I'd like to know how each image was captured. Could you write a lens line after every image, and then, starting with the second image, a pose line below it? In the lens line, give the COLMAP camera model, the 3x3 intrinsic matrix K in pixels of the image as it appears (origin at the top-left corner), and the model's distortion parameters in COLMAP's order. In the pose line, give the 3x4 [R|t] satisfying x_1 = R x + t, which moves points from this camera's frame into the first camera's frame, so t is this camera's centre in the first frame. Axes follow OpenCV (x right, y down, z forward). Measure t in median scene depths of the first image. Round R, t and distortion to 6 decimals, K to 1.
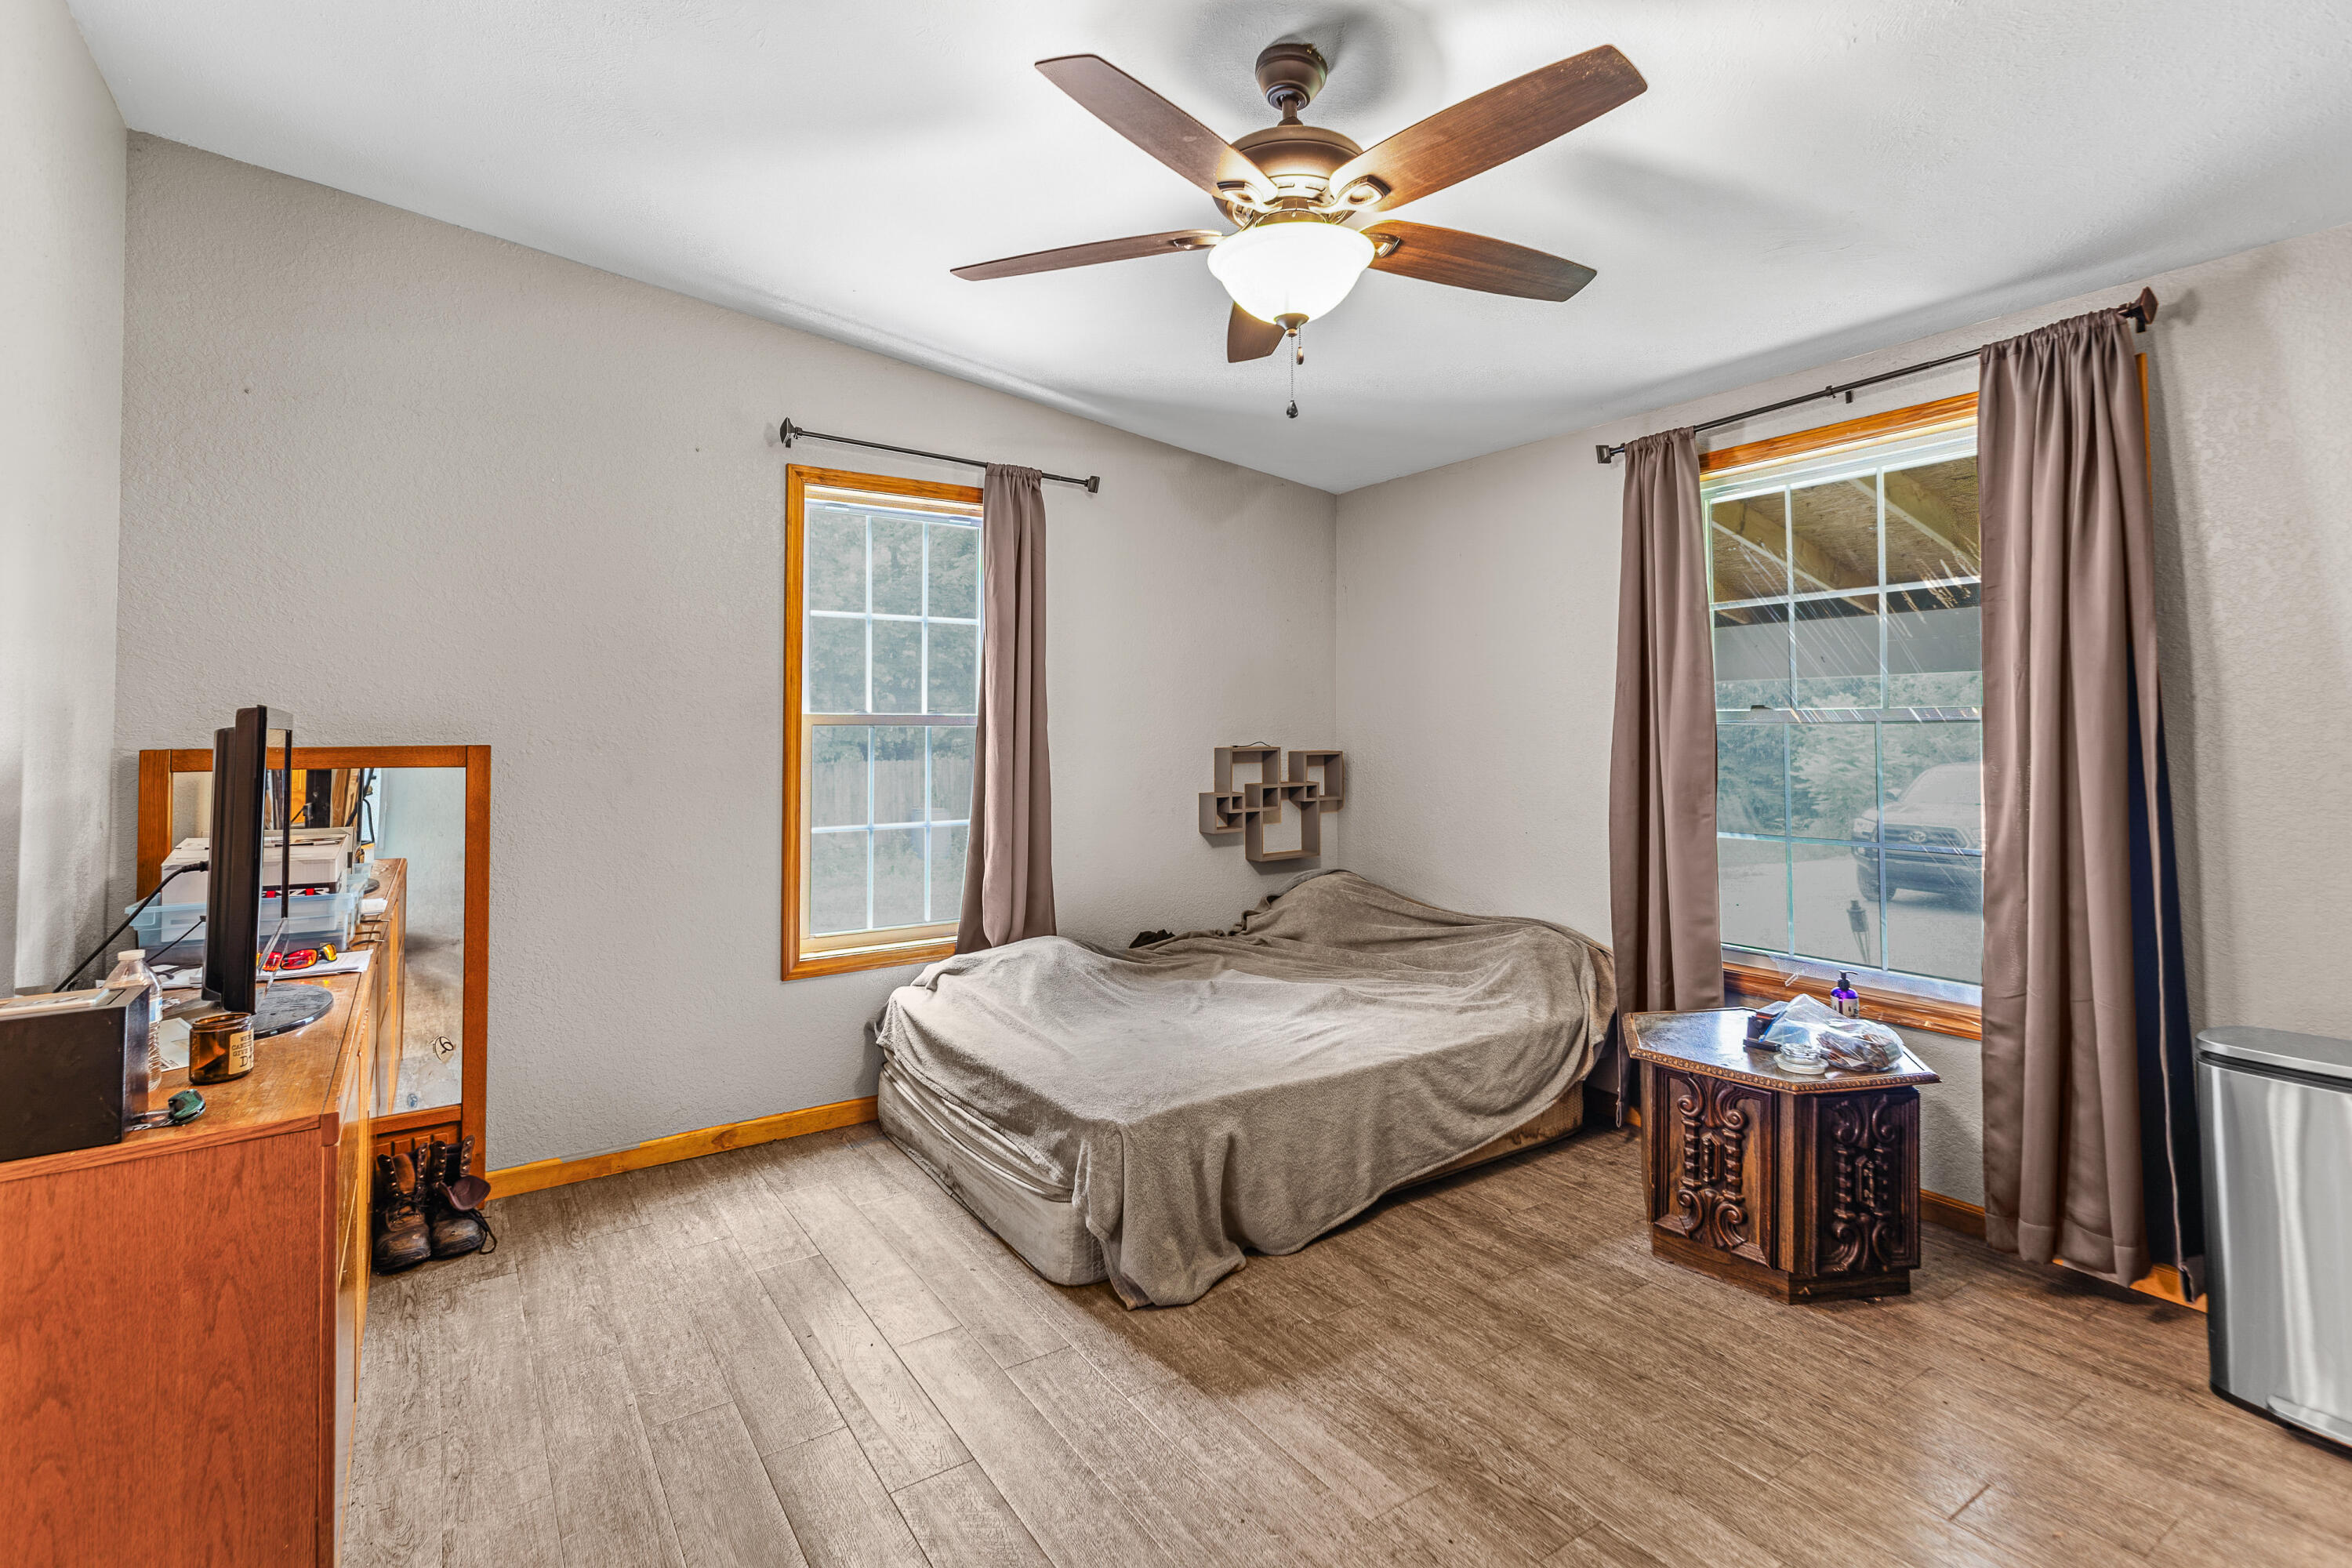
lens RADIAL K [[1113.4, 0, 1167.8], [0, 1113.4, 701.1], [0, 0, 1]] dist [0.003415, -0.000285]
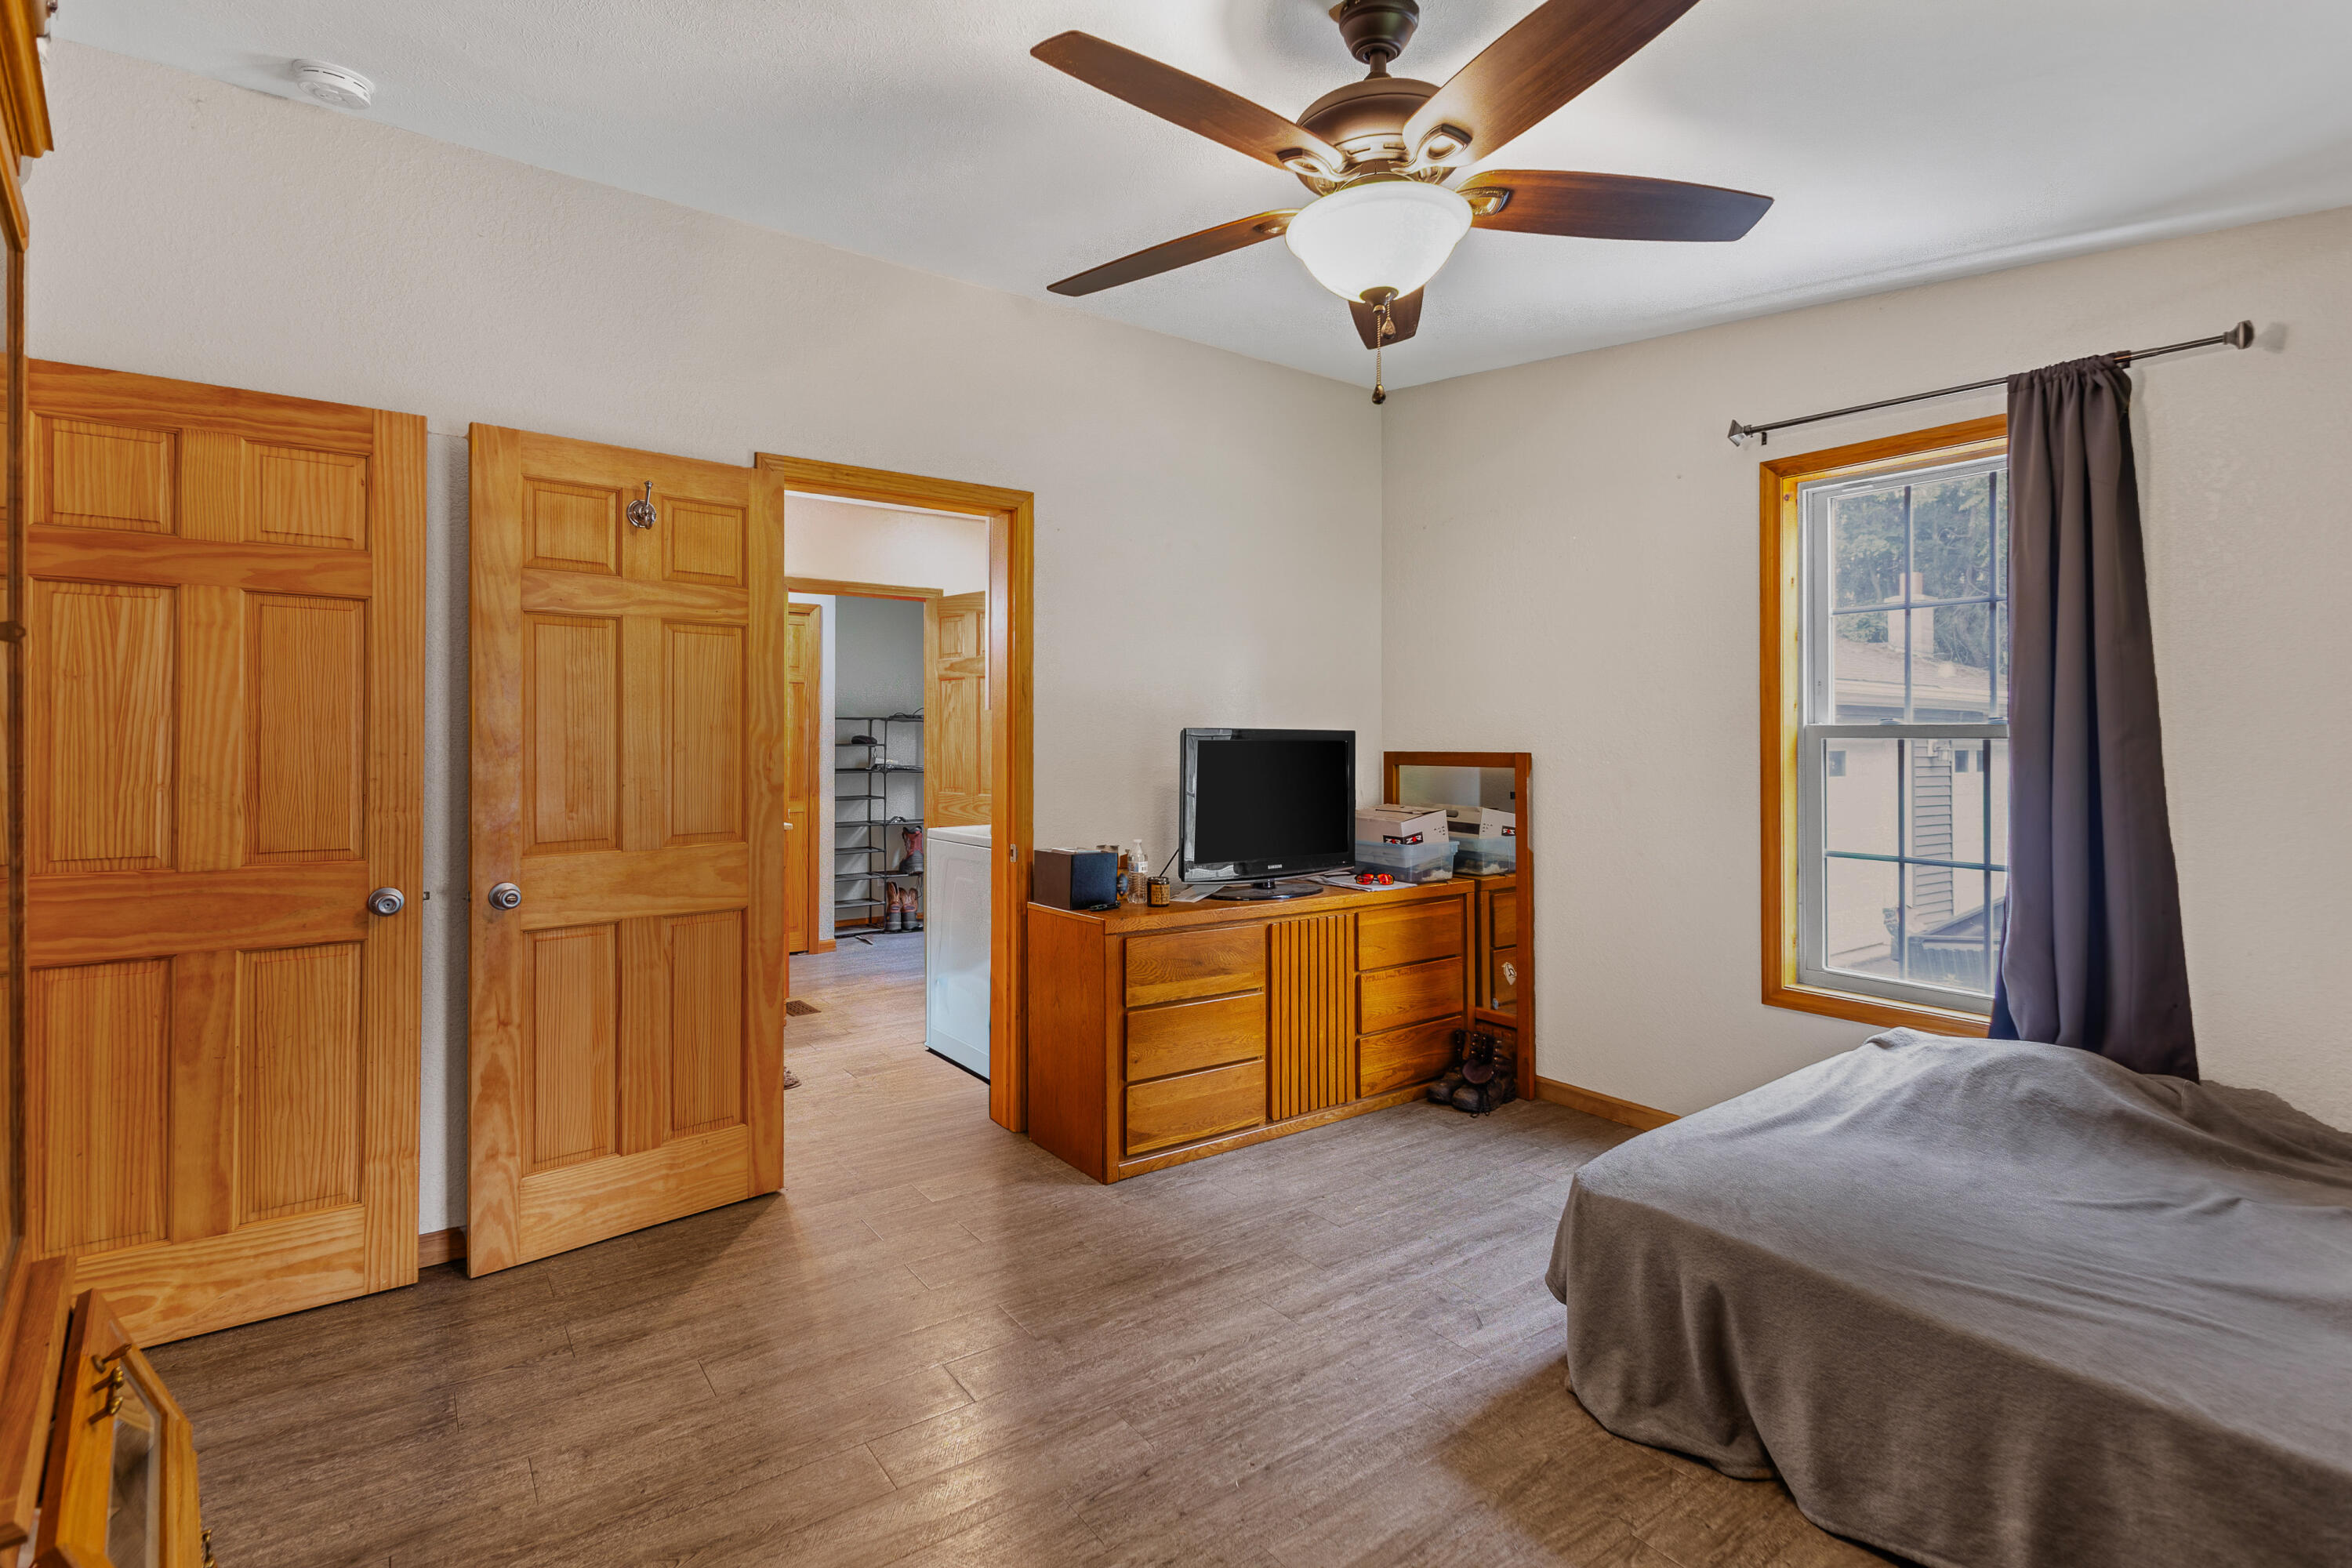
lens RADIAL K [[1112.6, 0, 1171.1], [0, 1112.6, 743.1], [0, 0, 1]] dist [0.001554, 0.000024]
pose [[0.026114, 0.006630, -0.999637, 0.793947], [0.021600, 0.999741, 0.007195, 0.010548], [0.999426, -0.021780, 0.025964, 0.621161]]
